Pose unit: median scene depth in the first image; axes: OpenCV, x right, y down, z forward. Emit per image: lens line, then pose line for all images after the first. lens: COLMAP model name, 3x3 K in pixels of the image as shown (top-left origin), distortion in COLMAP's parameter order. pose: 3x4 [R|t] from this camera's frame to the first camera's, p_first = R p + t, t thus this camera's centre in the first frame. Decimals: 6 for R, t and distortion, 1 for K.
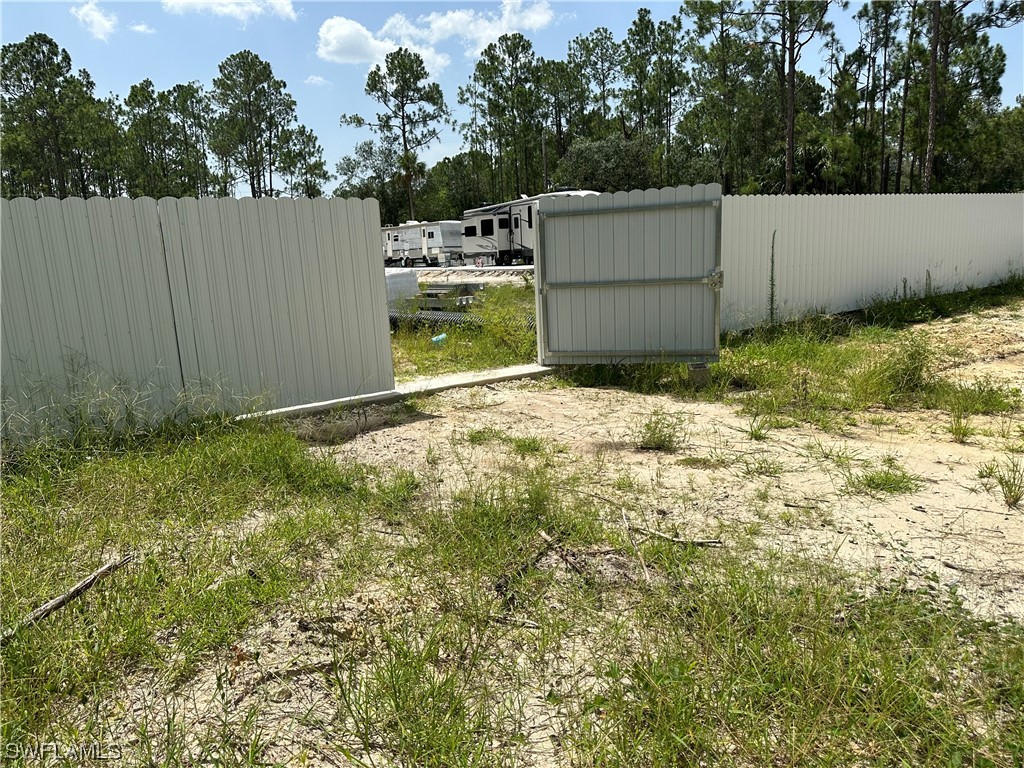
lens RADIAL K [[725.0, 0, 514.0], [0, 725.0, 392.9], [0, 0, 1]] dist [0.032966, -0.033909]
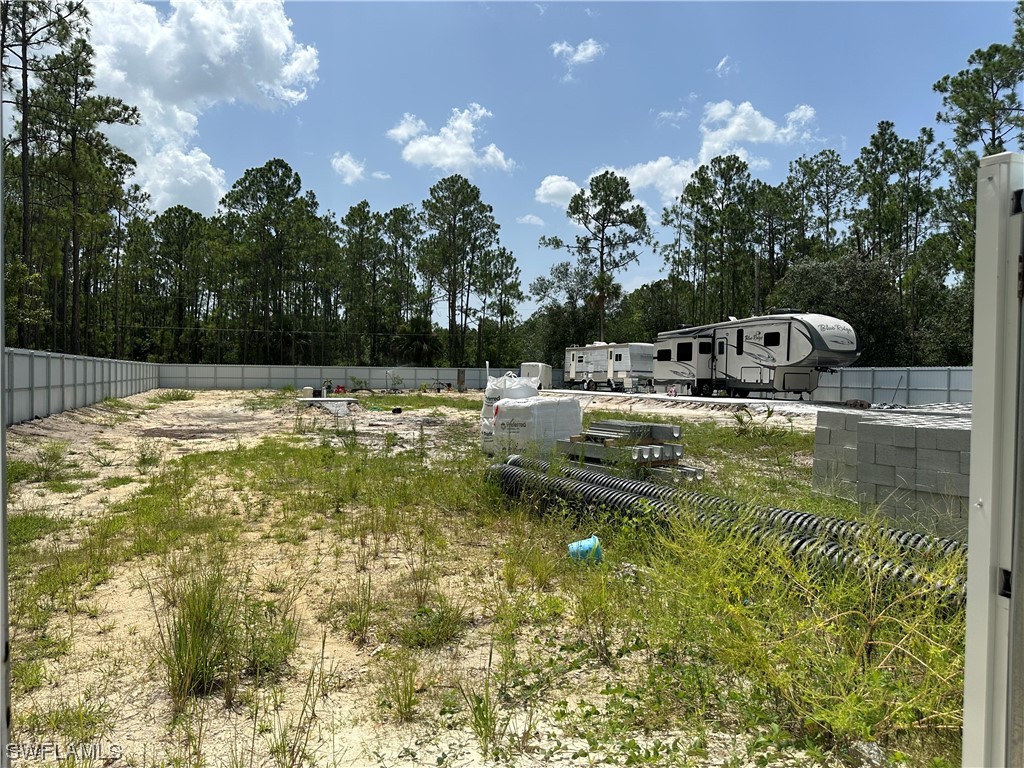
lens RADIAL K [[721.2, 0, 524.1], [0, 721.2, 393.6], [0, 0, 1]] dist [0.088499, -0.125012]
pose [[0.967855, 0.067577, -0.242259, -0.006525], [-0.107382, 0.982051, -0.155063, -0.017867], [0.227432, 0.176093, 0.957740, 0.094461]]
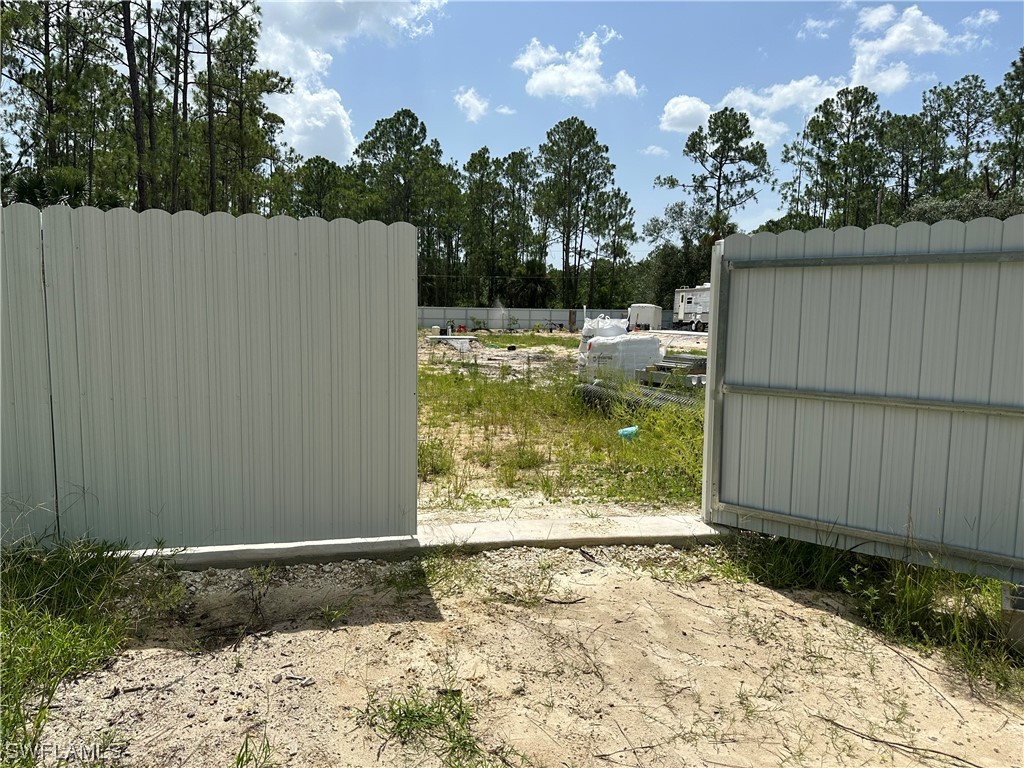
lens RADIAL K [[720.7, 0, 514.6], [0, 720.7, 387.6], [0, 0, 1]] dist [0.157865, -0.296147]
pose [[0.911360, 0.106724, -0.397534, 0.014365], [-0.142254, 0.987956, -0.060890, -0.010782], [0.386247, 0.112044, 0.915565, 0.050324]]
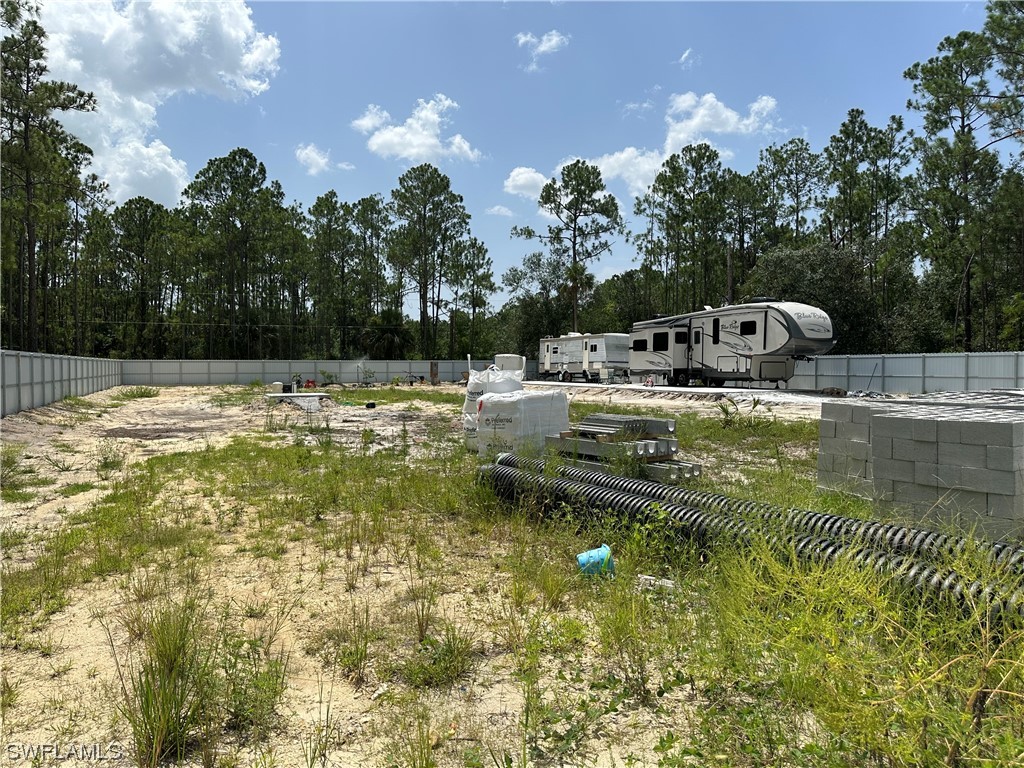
lens RADIAL K [[721.2, 0, 524.1], [0, 721.2, 393.6], [0, 0, 1]] dist [0.088499, -0.125012]
pose [[0.977531, 0.056643, -0.203041, -0.011893], [-0.087627, 0.985244, -0.147020, -0.019436], [0.191717, 0.161509, 0.968070, 0.101039]]
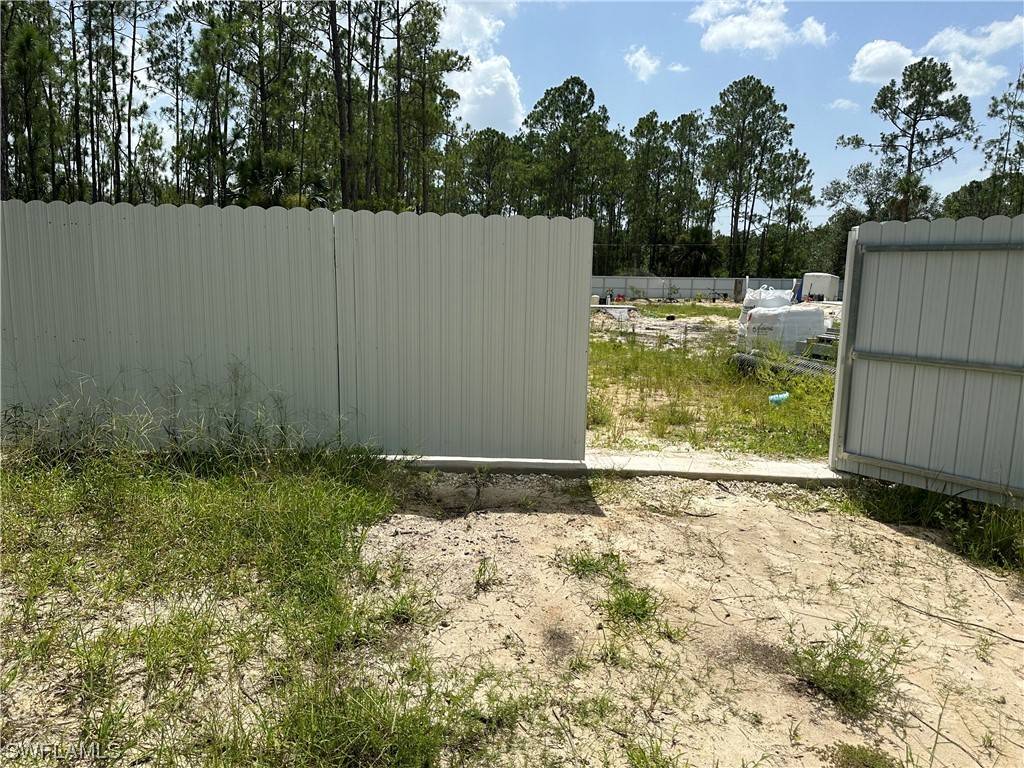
lens RADIAL K [[723.1, 0, 511.5], [0, 723.1, 395.2], [0, 0, 1]] dist [0.101707, -0.156020]
pose [[0.799926, 0.165137, -0.576930, 0.022453], [-0.183291, 0.982684, 0.027140, -0.008613], [0.571421, 0.084036, 0.816343, 0.033652]]
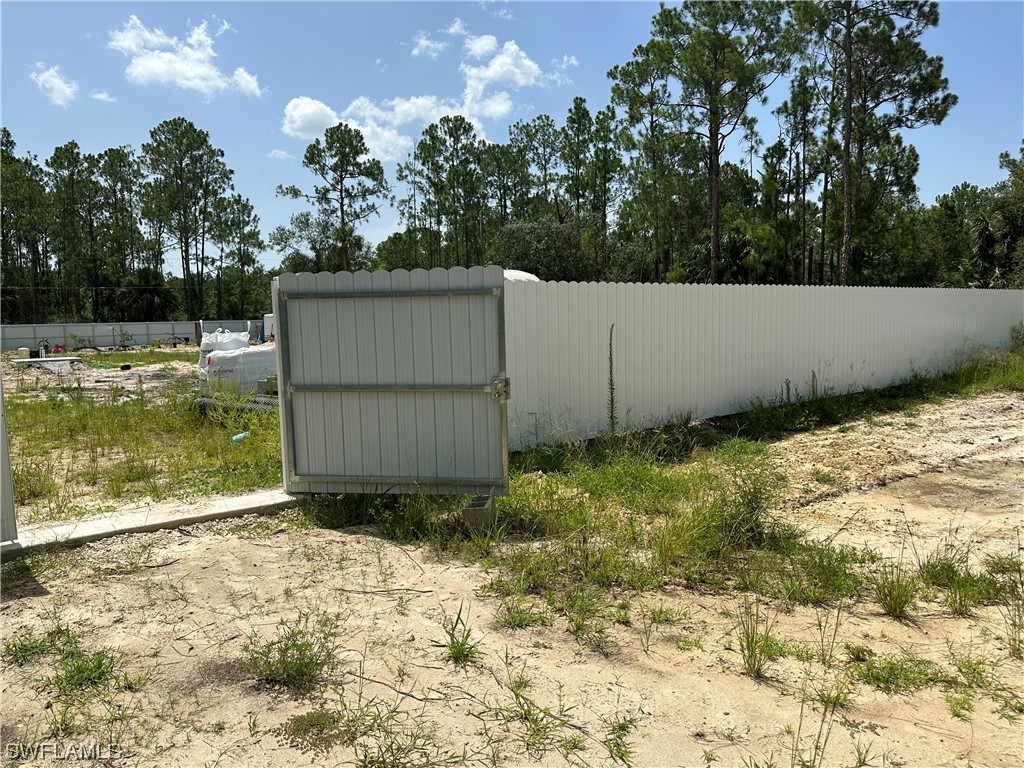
lens RADIAL K [[721.2, 0, 524.1], [0, 721.2, 393.6], [0, 0, 1]] dist [0.088499, -0.125012]
pose [[0.996976, 0.021650, 0.074639, 0.027741], [-0.014047, 0.994794, -0.100934, -0.008402], [-0.076436, 0.099581, 0.992089, 0.028109]]
